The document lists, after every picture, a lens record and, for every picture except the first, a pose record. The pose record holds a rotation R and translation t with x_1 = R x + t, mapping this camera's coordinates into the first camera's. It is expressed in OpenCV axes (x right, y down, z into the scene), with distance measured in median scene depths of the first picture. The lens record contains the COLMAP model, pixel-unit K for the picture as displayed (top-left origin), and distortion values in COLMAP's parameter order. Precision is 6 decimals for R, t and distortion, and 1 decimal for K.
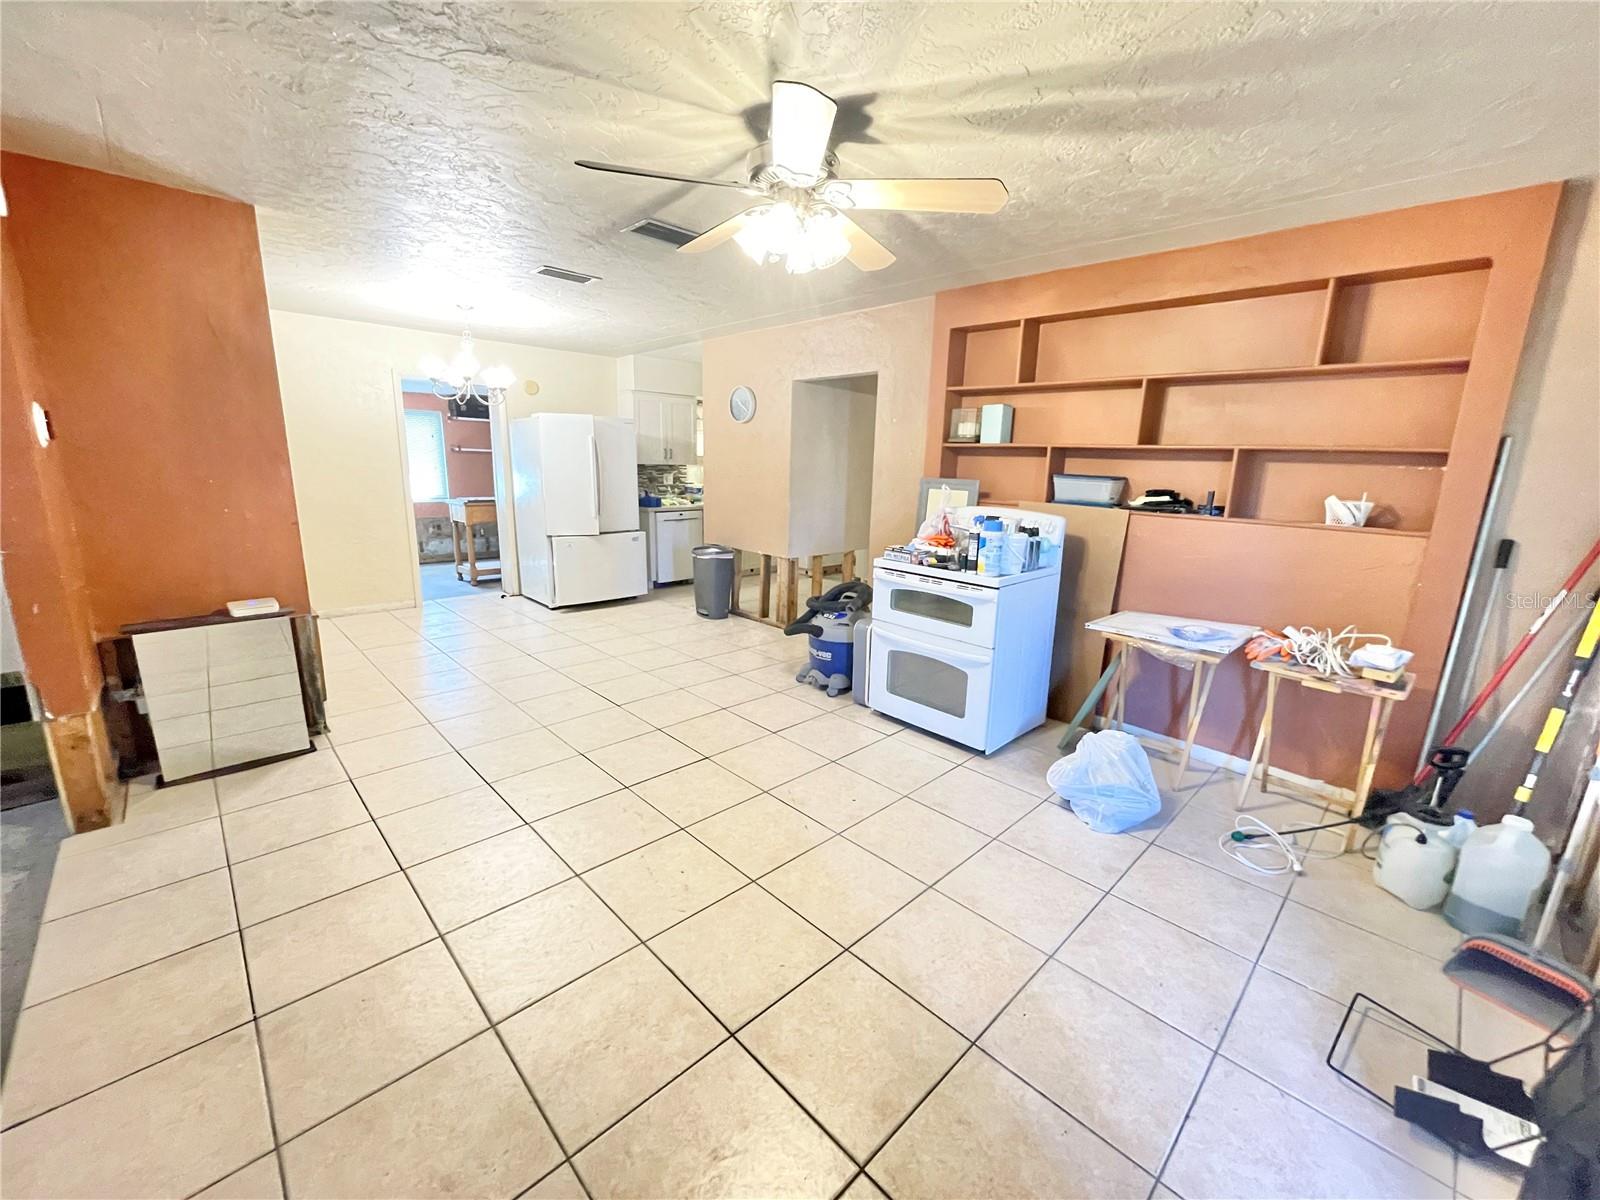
lens RADIAL K [[645.5, 0, 803.3], [0, 645.5, 599.7], [0, 0, 1]] dist [-0.000958, -0.000170]
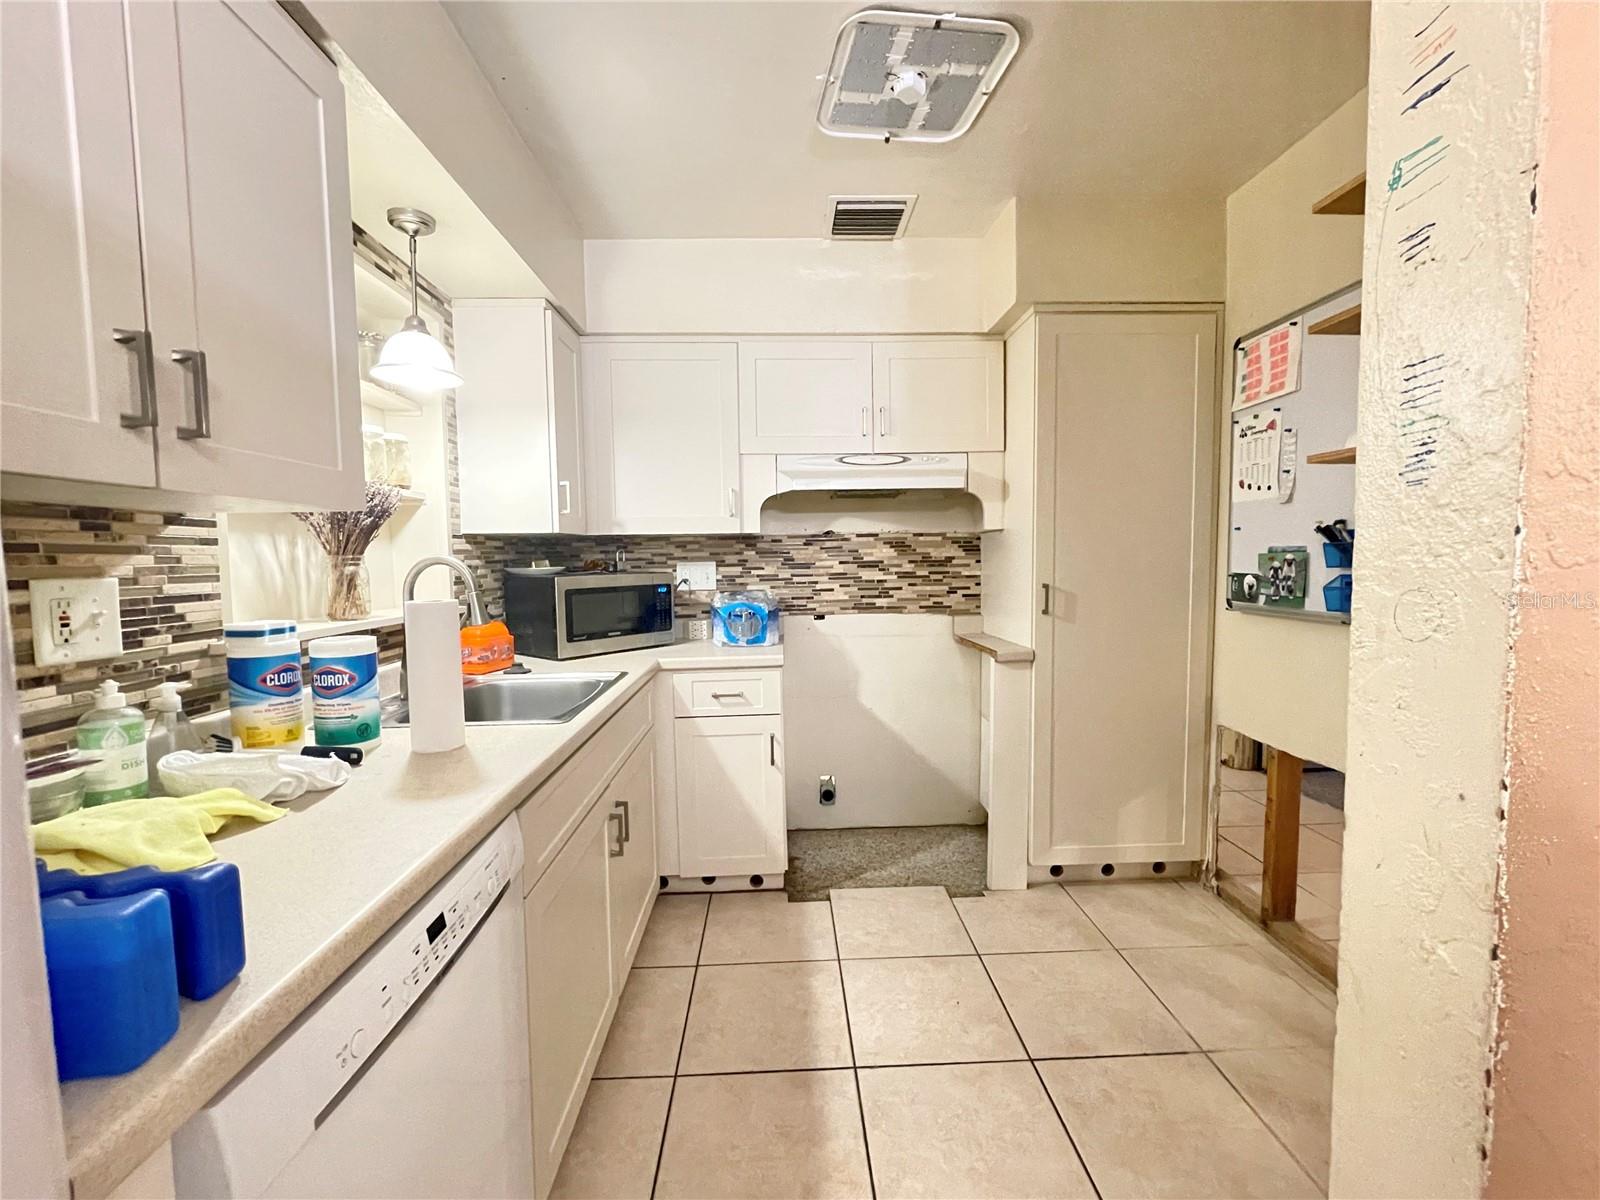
lens RADIAL K [[668.6, 0, 800.0], [0, 668.6, 600.0], [0, 0, 1]] dist [0.000179, -0.000182]
pose [[0.669709, -0.082830, 0.737990, -0.449810], [0.187861, 0.980334, -0.060450, -0.332375], [-0.718470, 0.179123, 0.672098, 1.723684]]
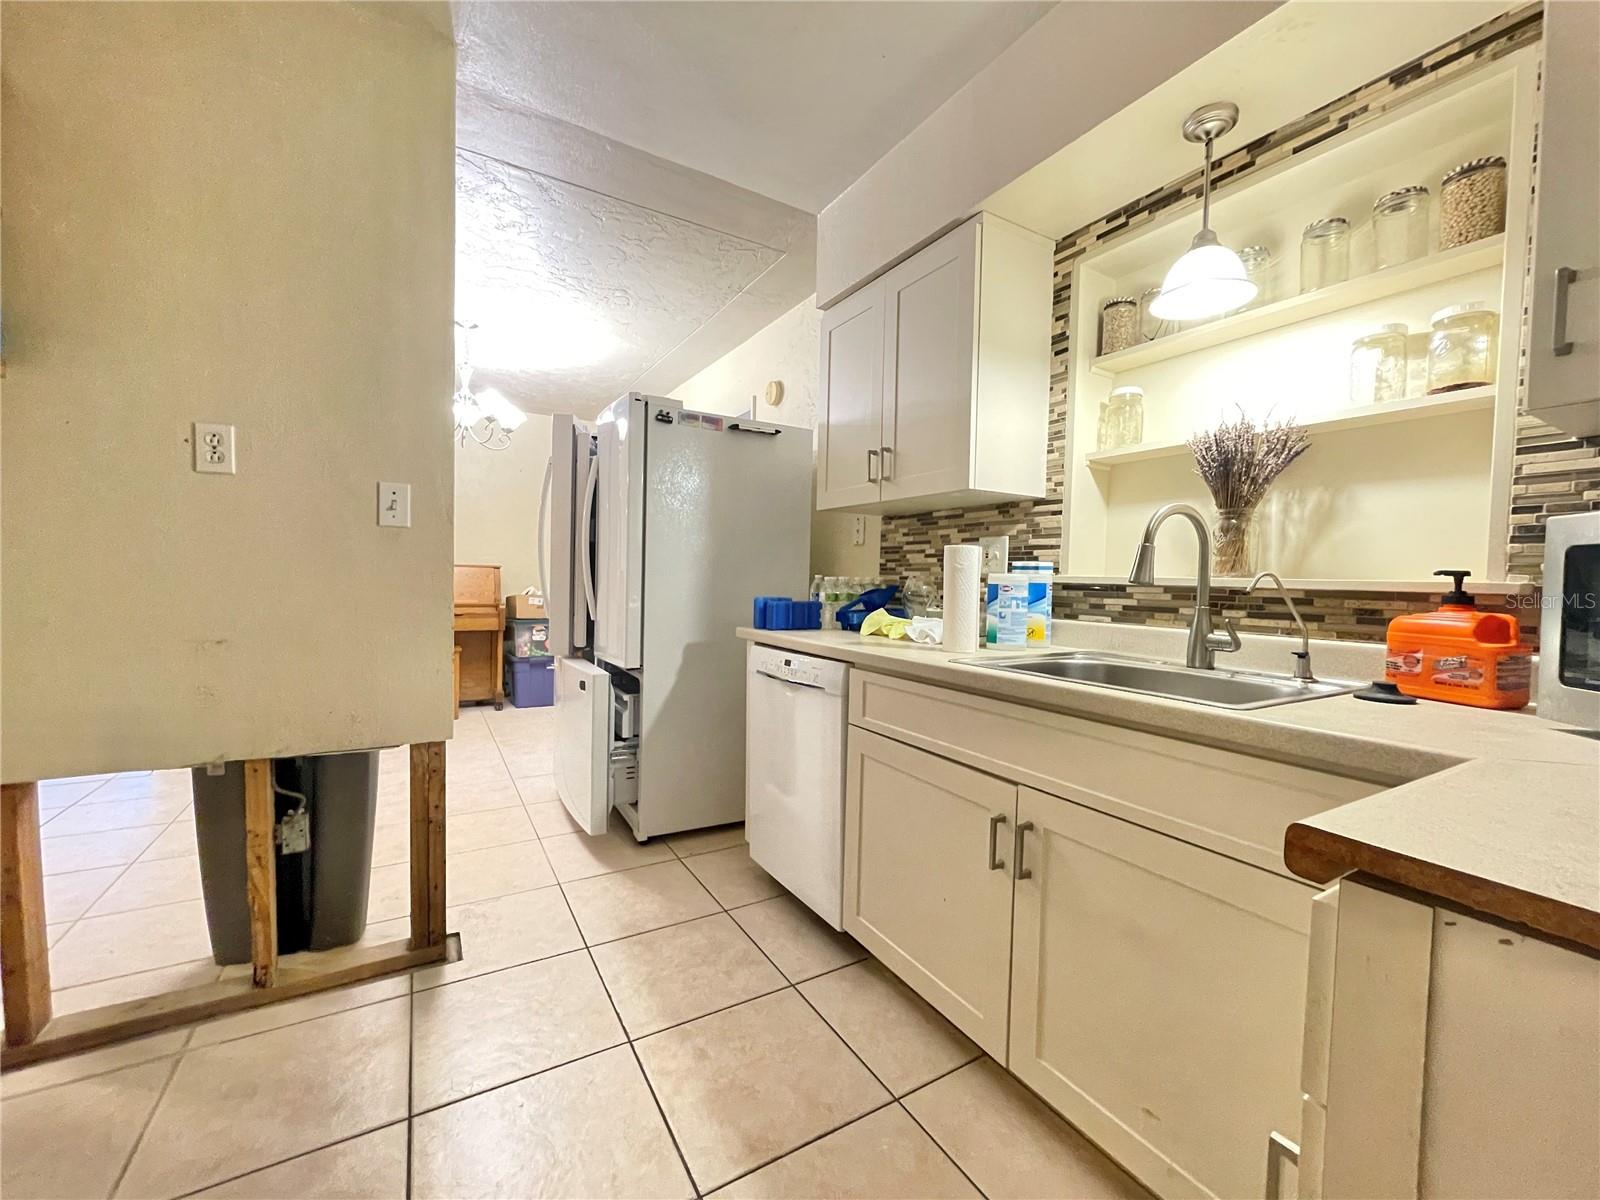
lens RADIAL K [[645.5, 0, 803.3], [0, 645.5, 599.7], [0, 0, 1]] dist [-0.000958, -0.000170]
pose [[-0.226804, 0.008744, -0.973901, 0.178288], [-0.228145, 0.971660, 0.061855, -0.354600], [0.946842, 0.236220, -0.218381, 2.104509]]
